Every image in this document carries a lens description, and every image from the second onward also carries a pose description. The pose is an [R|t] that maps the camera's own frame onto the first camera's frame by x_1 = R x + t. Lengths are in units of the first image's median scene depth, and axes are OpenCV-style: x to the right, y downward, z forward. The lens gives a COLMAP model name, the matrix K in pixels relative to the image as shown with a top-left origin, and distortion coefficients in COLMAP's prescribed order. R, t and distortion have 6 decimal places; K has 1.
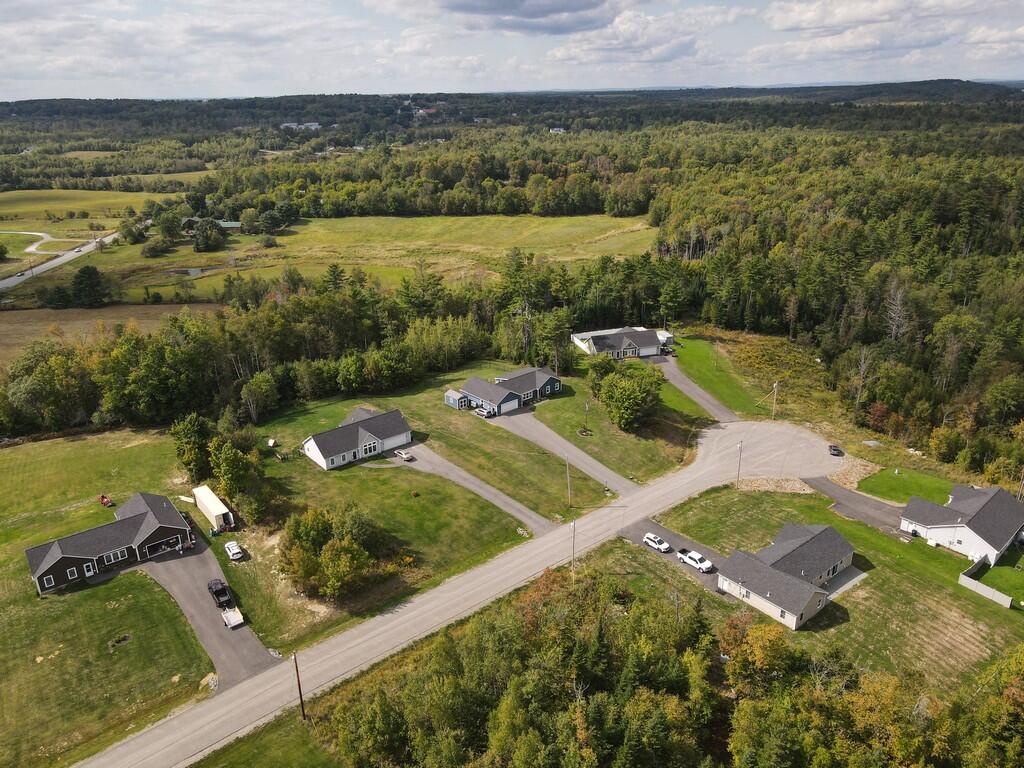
lens RADIAL K [[749.4, 0, 512.0], [0, 749.4, 384.0], [0, 0, 1]] dist [0.017017, -0.005012]
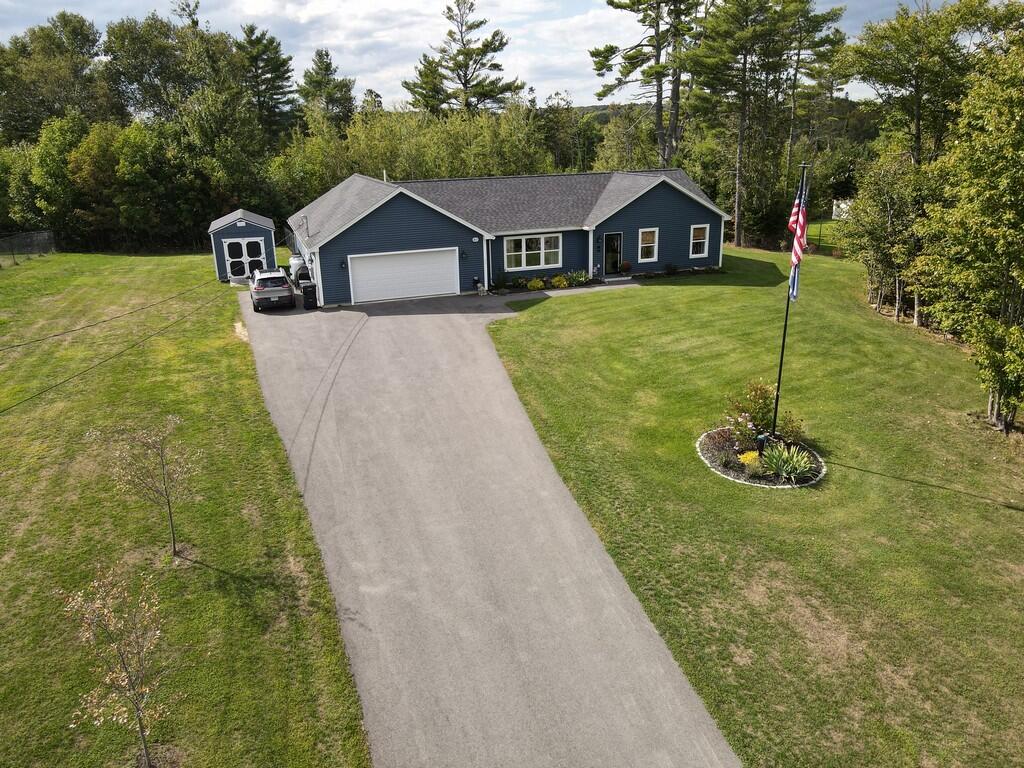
lens RADIAL K [[749.4, 0, 512.0], [0, 749.4, 384.0], [0, 0, 1]] dist [0.017017, -0.005012]
pose [[0.928452, 0.115540, -0.353025, 0.102047], [-0.128097, 0.991685, -0.012331, 0.060468], [0.348665, 0.056670, 0.935532, 0.872326]]
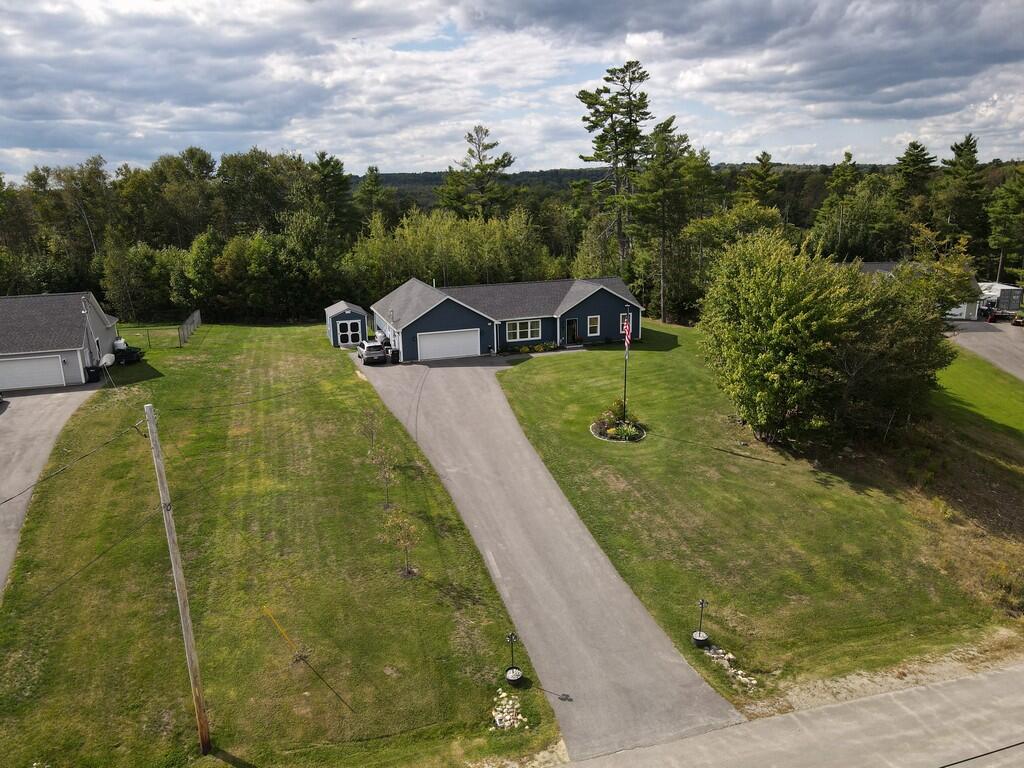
lens RADIAL K [[749.4, 0, 512.0], [0, 749.4, 384.0], [0, 0, 1]] dist [0.017017, -0.005012]
pose [[0.922572, 0.094365, -0.374107, 0.163825], [-0.133818, 0.987701, -0.080864, 0.076103], [0.361875, 0.124665, 0.923853, 0.731636]]
